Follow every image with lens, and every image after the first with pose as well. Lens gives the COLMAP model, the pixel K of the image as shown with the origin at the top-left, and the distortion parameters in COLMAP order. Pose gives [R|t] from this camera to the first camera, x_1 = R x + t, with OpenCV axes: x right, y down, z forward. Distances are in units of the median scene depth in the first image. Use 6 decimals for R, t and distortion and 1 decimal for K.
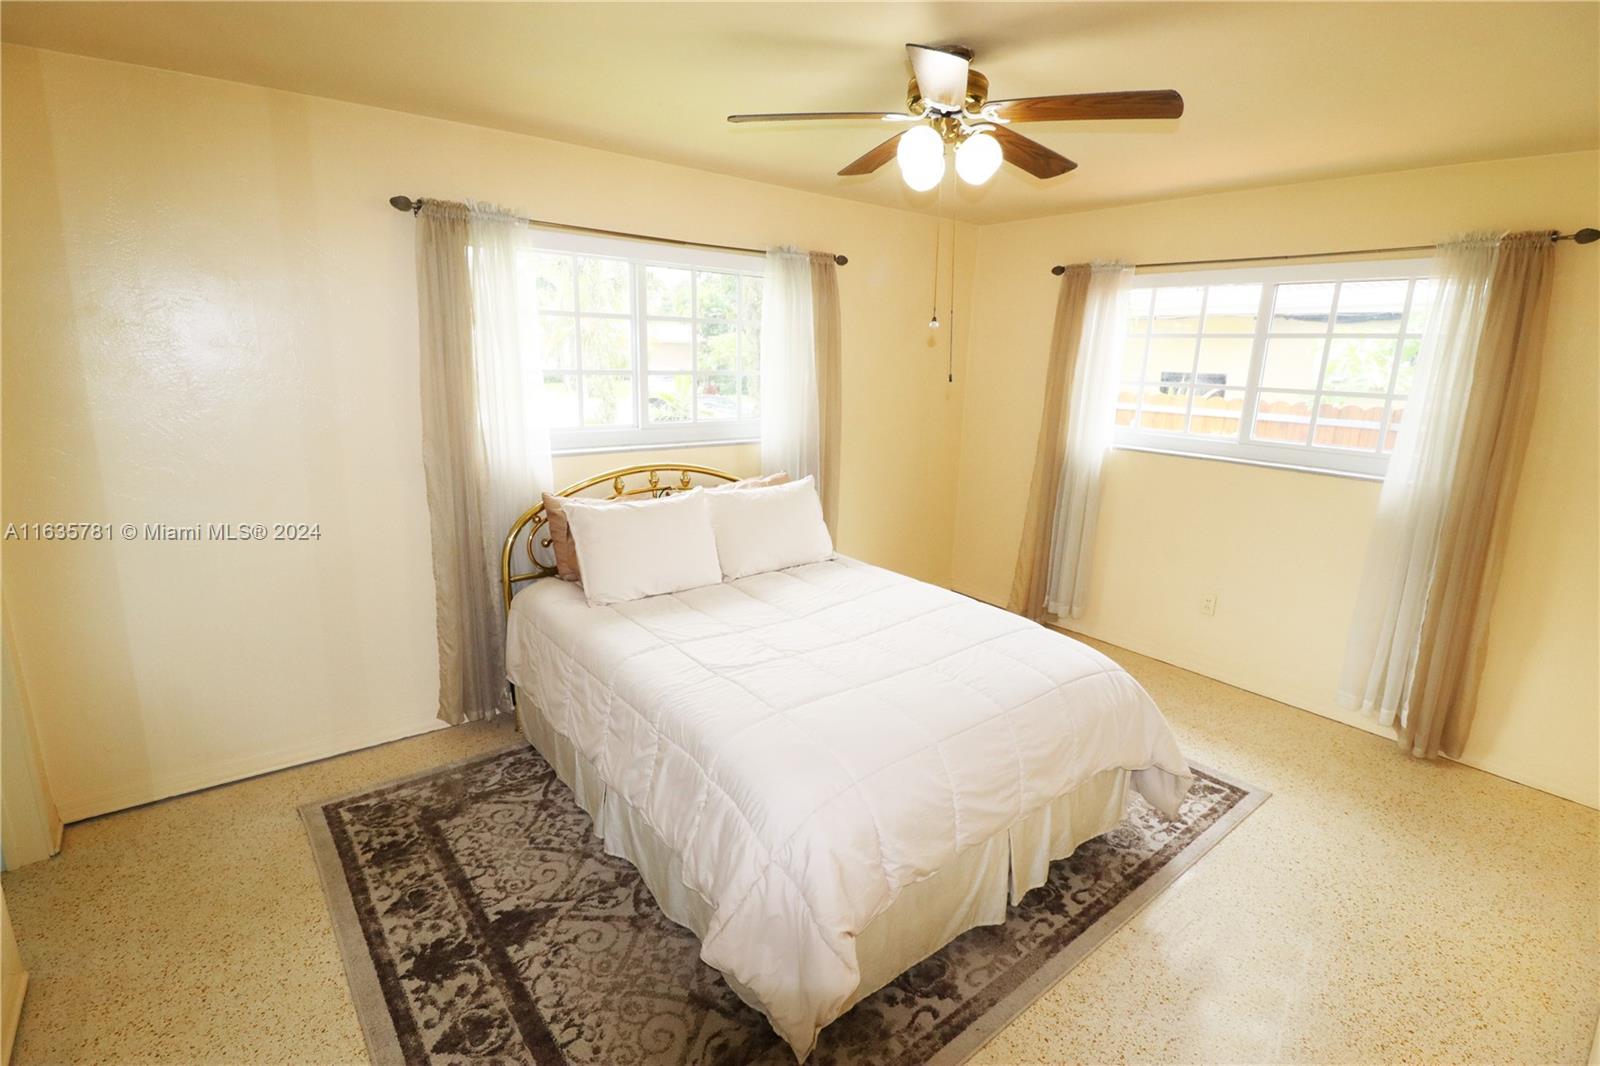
lens RADIAL K [[745.0, 0, 798.2], [0, 745.0, 526.5], [0, 0, 1]] dist [-0.002755, -0.000788]
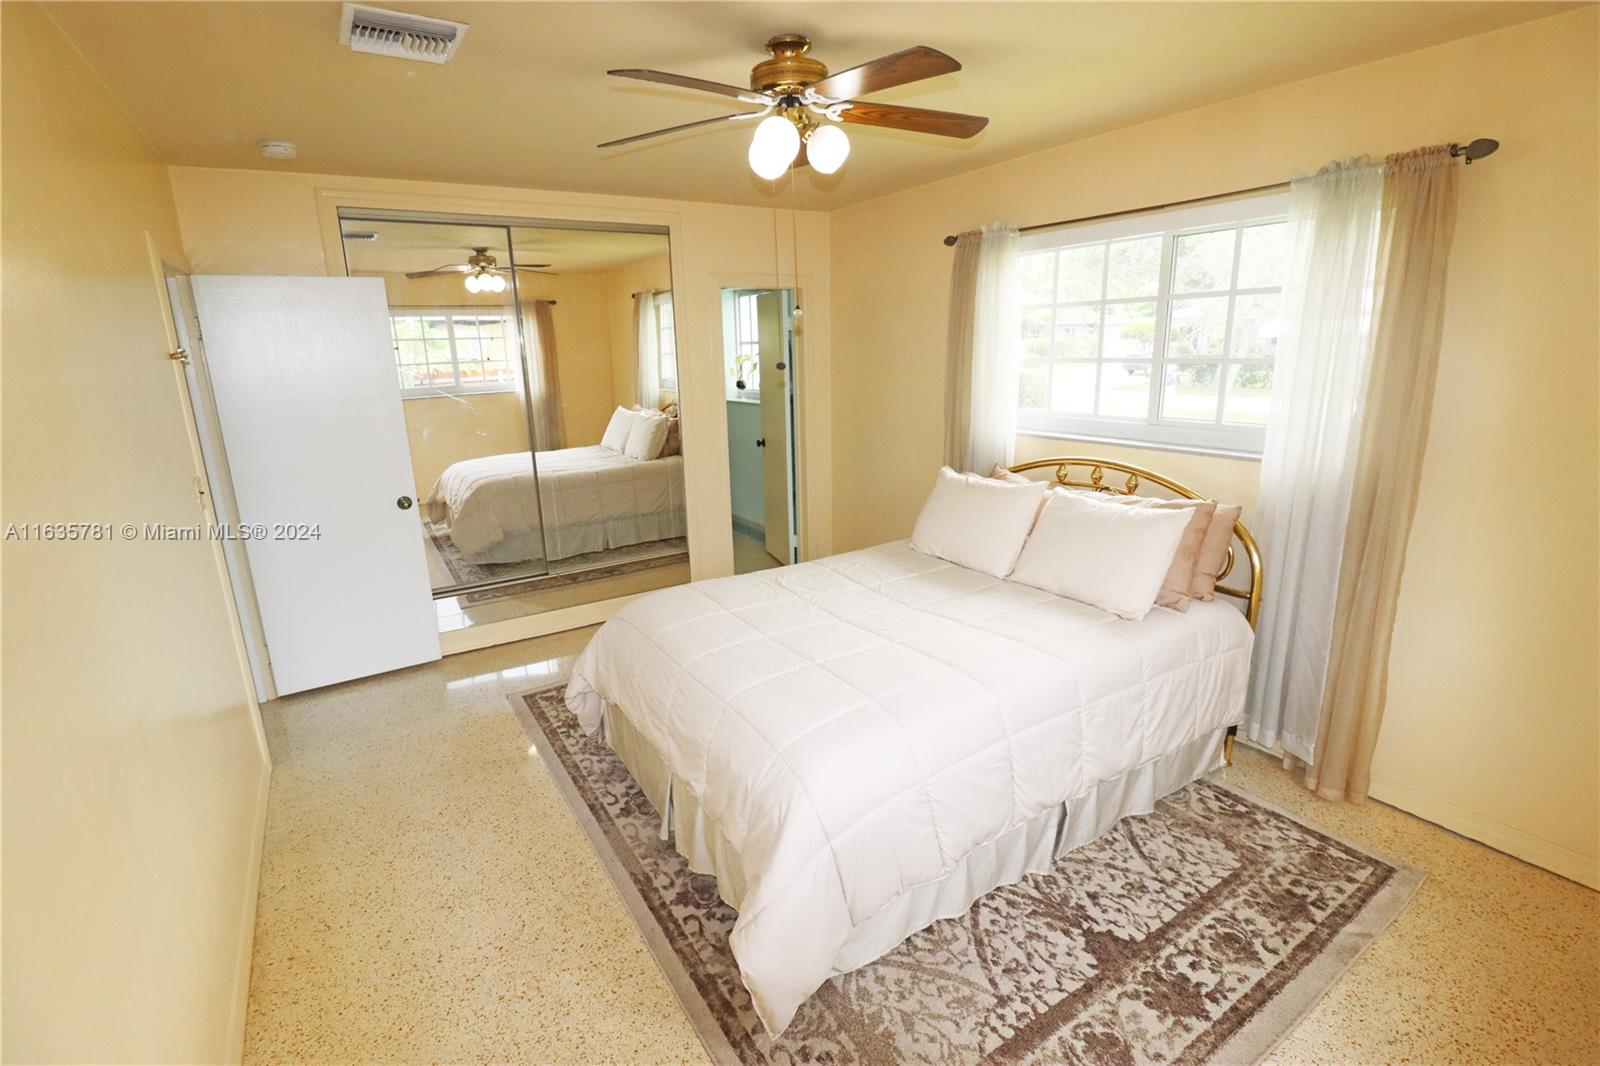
lens RADIAL K [[745.0, 0, 798.2], [0, 745.0, 526.5], [0, 0, 1]] dist [-0.002755, -0.000788]
pose [[-0.107430, 0.219263, -0.969733, 1.103785], [-0.205042, 0.949524, 0.237408, -0.213023], [0.972839, 0.224341, -0.057049, 1.015014]]
